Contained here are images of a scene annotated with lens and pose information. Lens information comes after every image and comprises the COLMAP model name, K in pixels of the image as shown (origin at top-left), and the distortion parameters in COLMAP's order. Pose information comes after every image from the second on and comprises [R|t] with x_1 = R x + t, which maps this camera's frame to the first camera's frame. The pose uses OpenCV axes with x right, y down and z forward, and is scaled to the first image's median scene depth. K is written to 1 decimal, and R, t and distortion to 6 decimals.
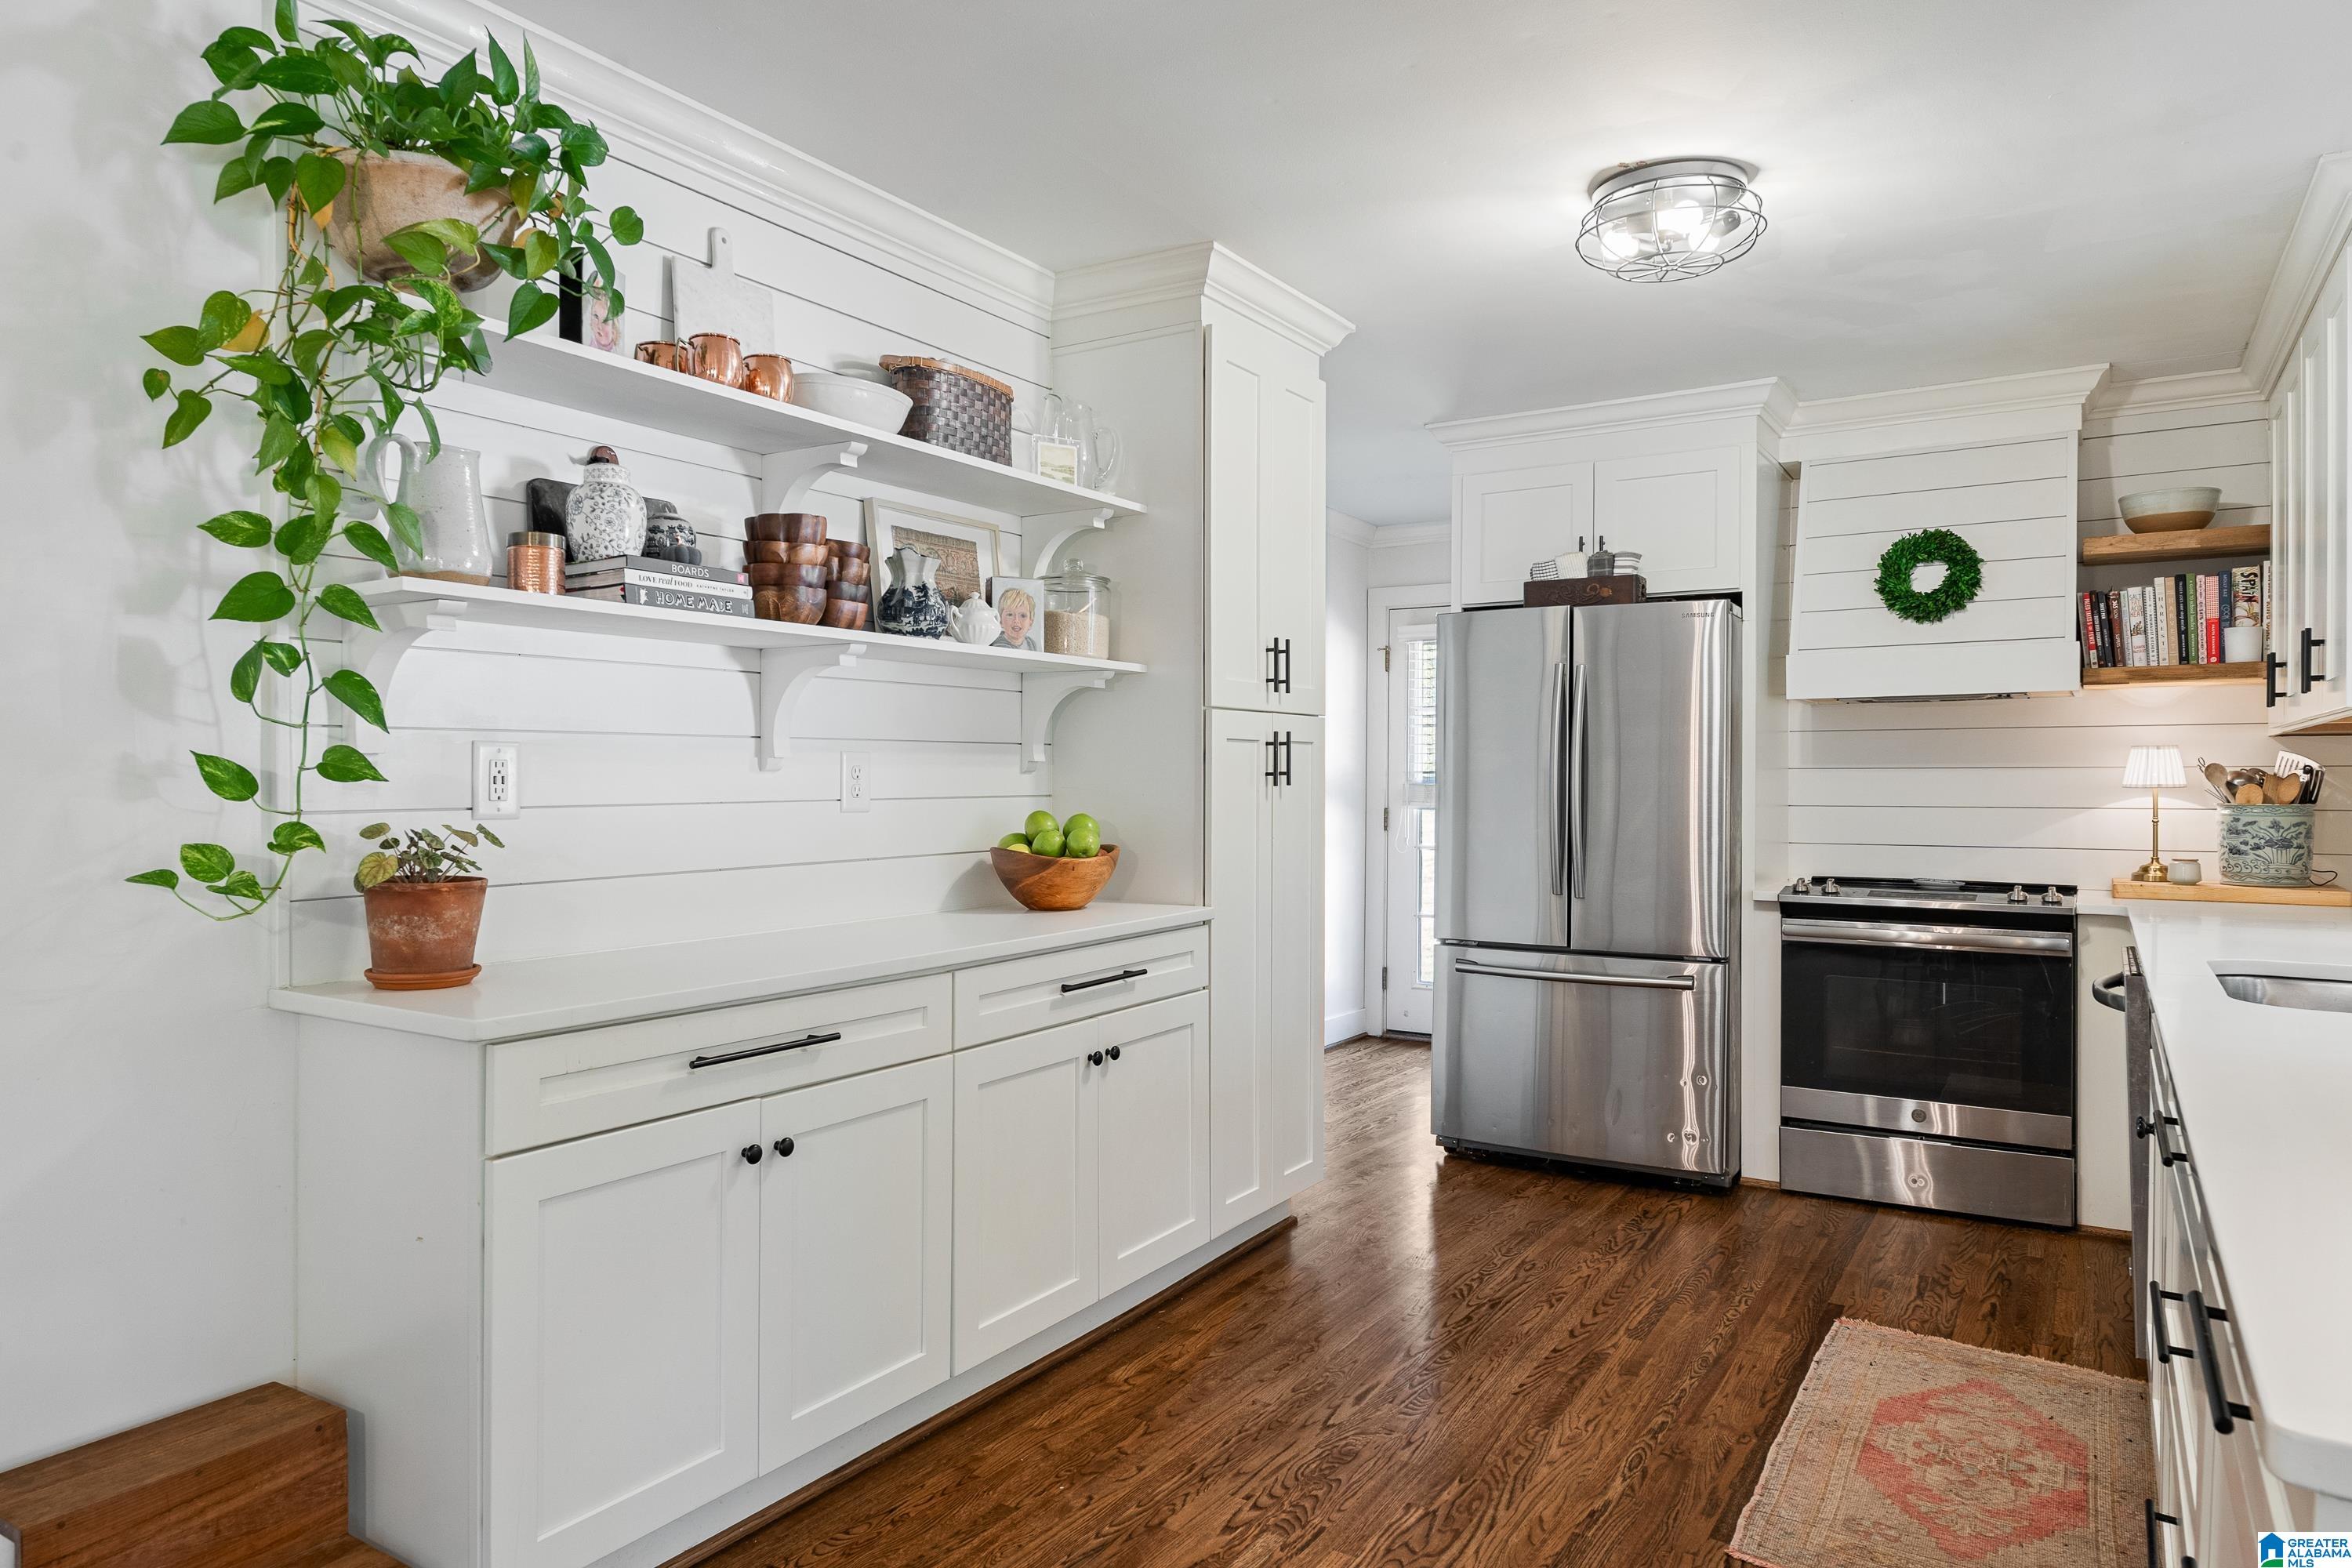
lens RADIAL K [[1466.5, 0, 1165.1], [0, 1466.5, 778.1], [0, 0, 1]] dist [-0.000264, 0.000797]
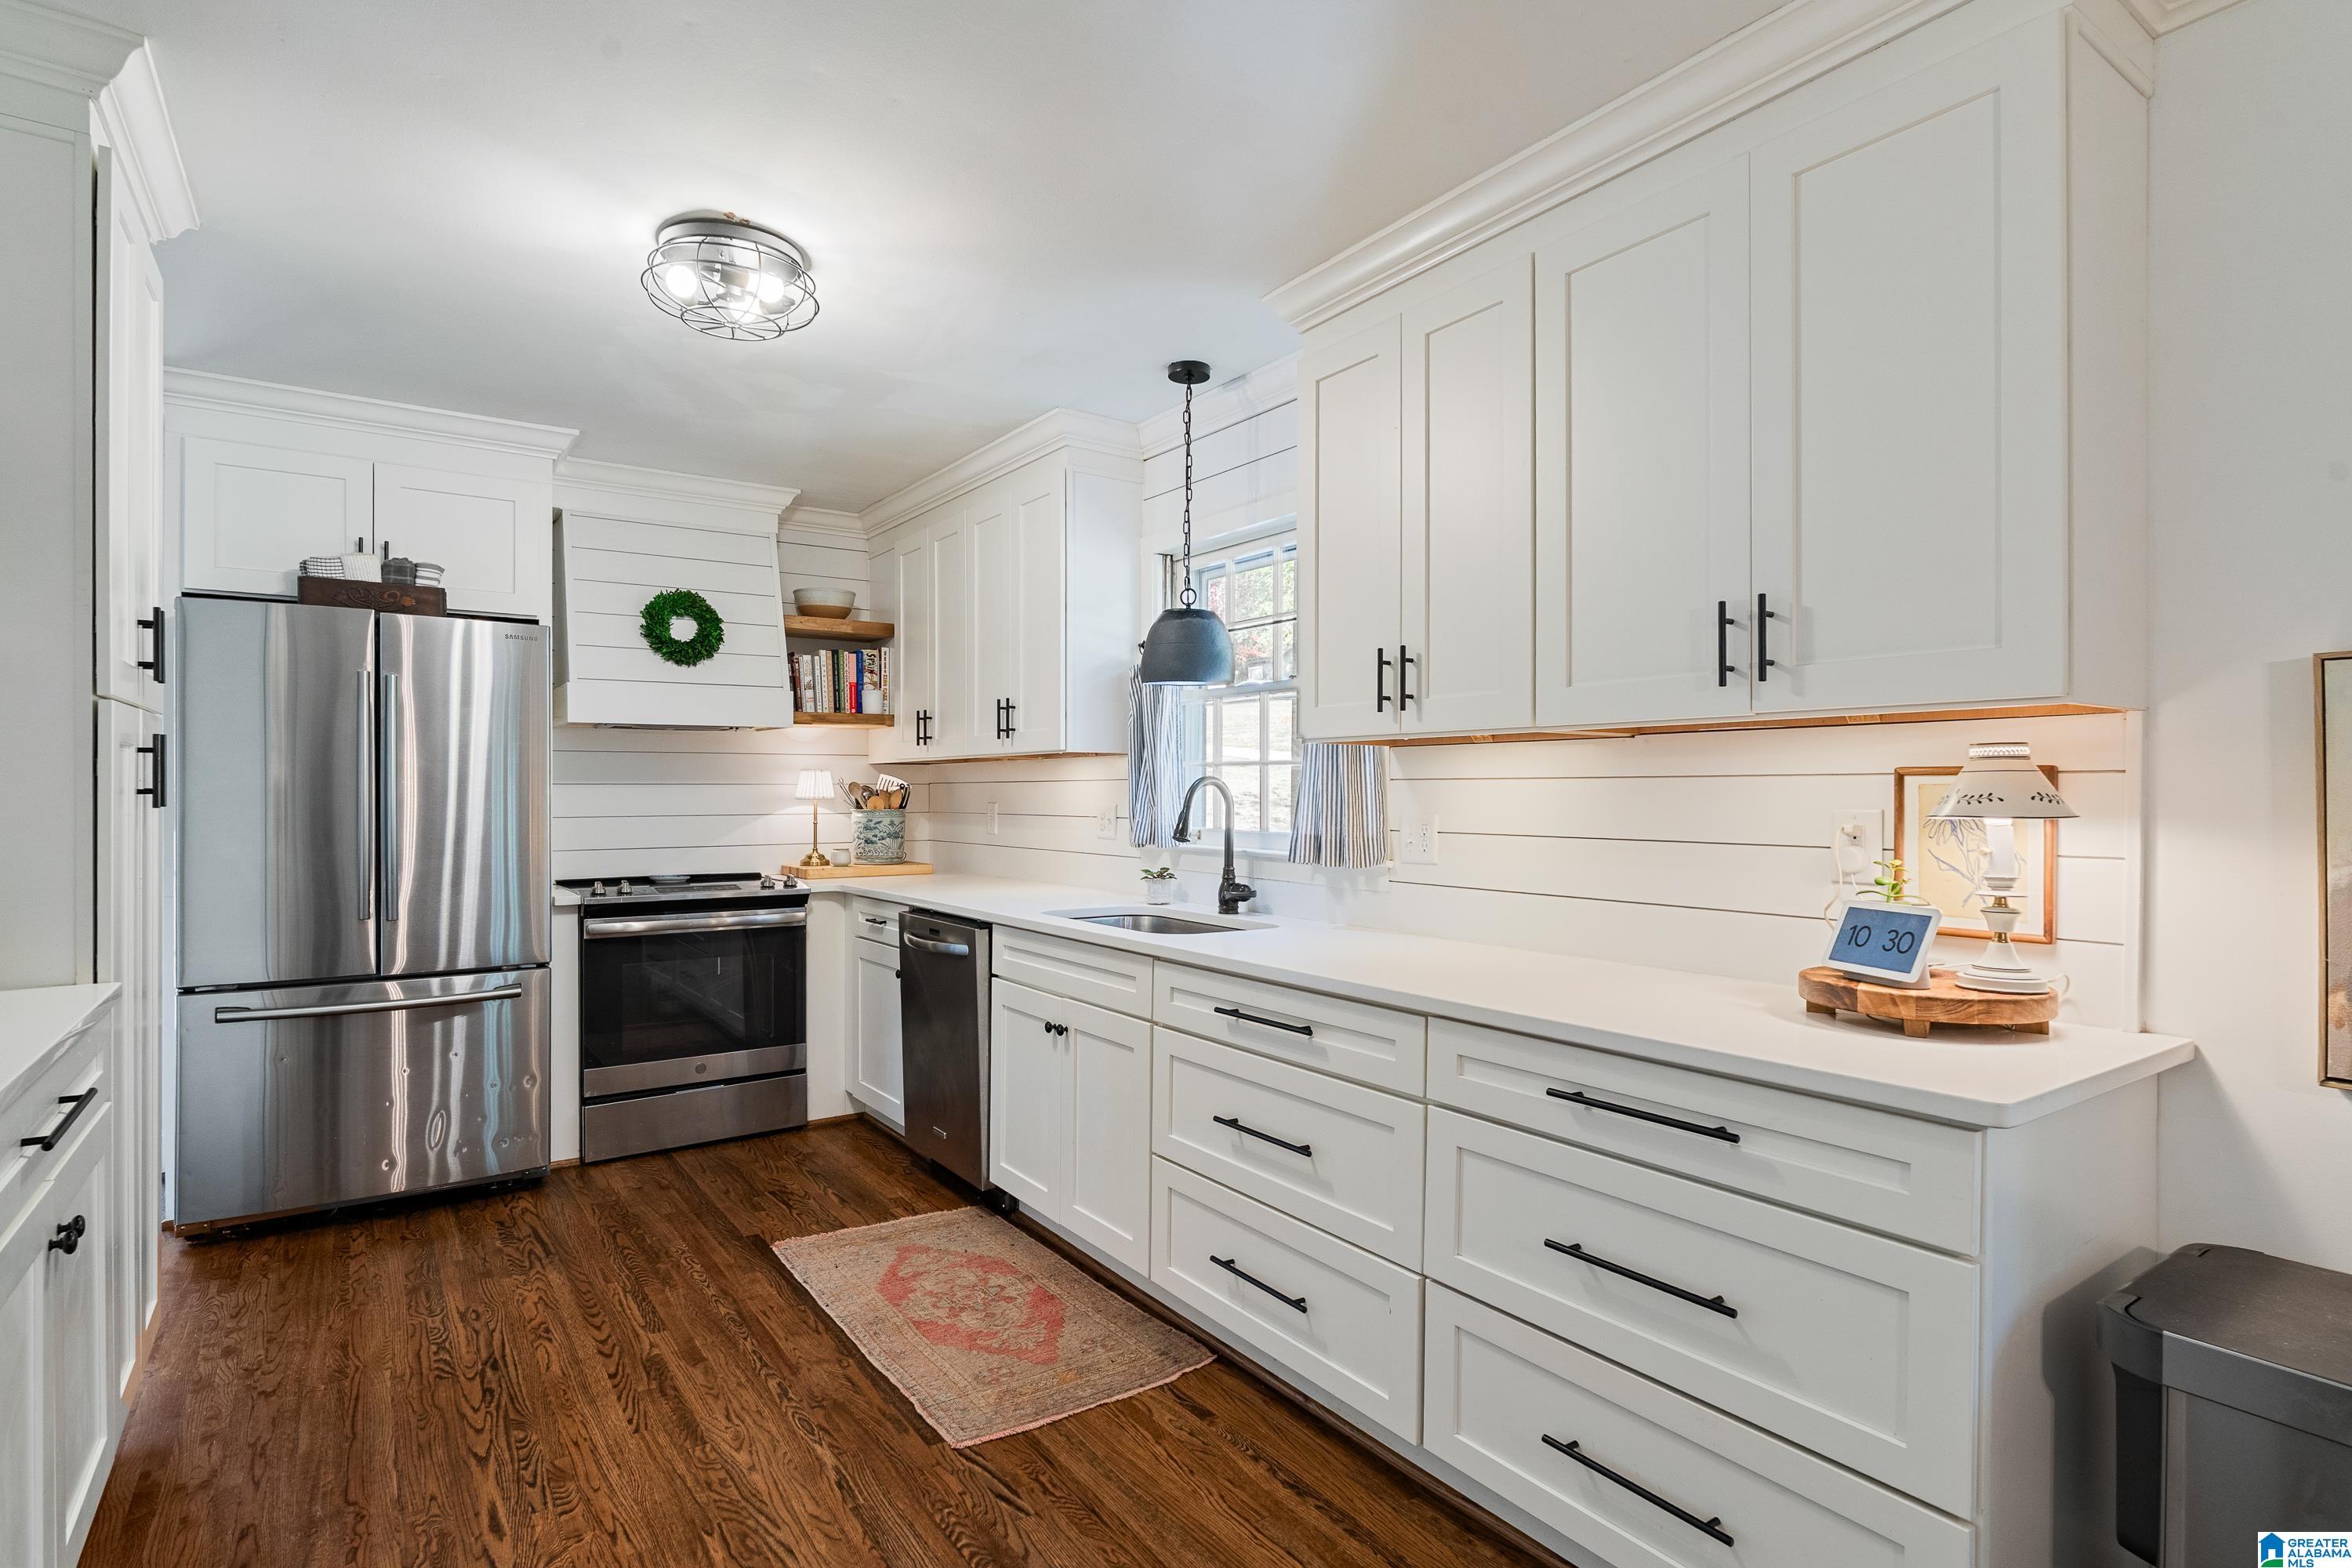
lens RADIAL K [[1164.3, 0, 1170.9], [0, 1164.3, 792.4], [0, 0, 1]] dist [-0.009042, 0.001504]
pose [[0.384679, -0.003282, 0.923044, -0.236627], [-0.000082, 0.999994, 0.003589, -0.004075], [-0.923050, -0.001456, 0.384677, 0.270395]]
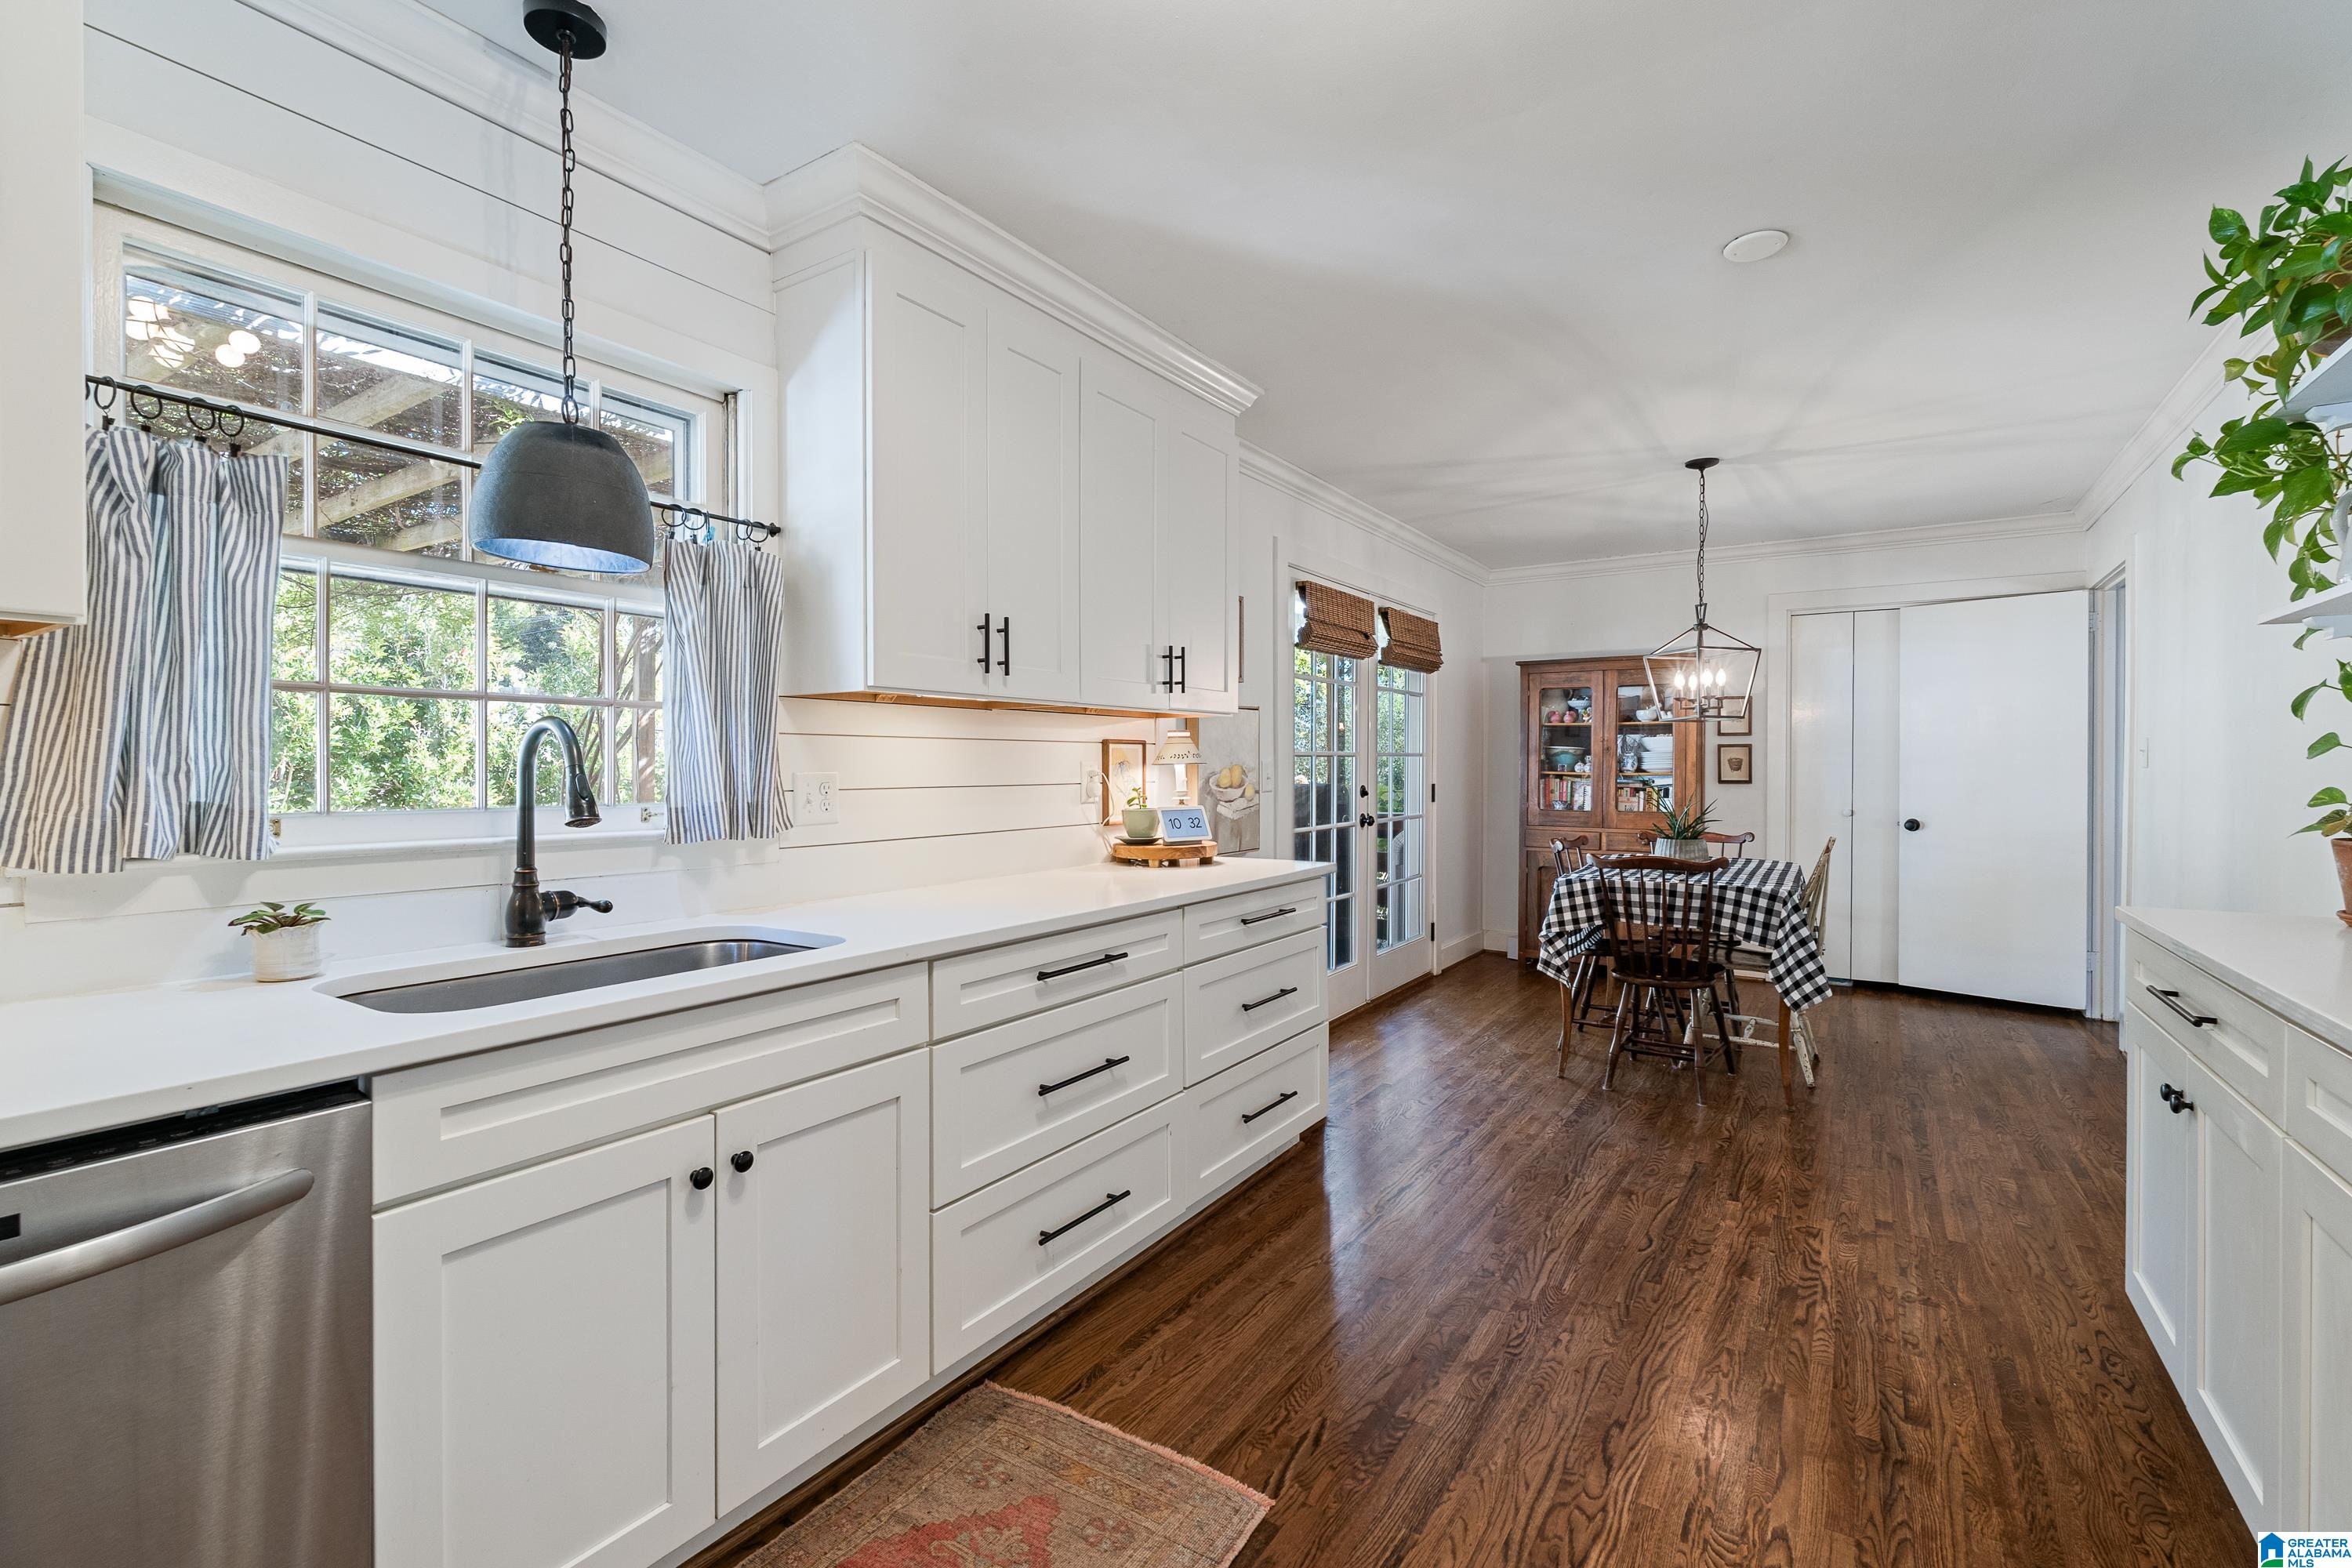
lens RADIAL K [[1068.6, 0, 1154.9], [0, 1068.6, 766.6], [0, 0, 1]] dist [-0.001645, 0.001527]
pose [[-0.999924, -0.007345, 0.009854, 0.262613], [-0.007310, 0.999967, 0.003624, 0.004984], [-0.009881, 0.003552, -0.999945, 0.993785]]
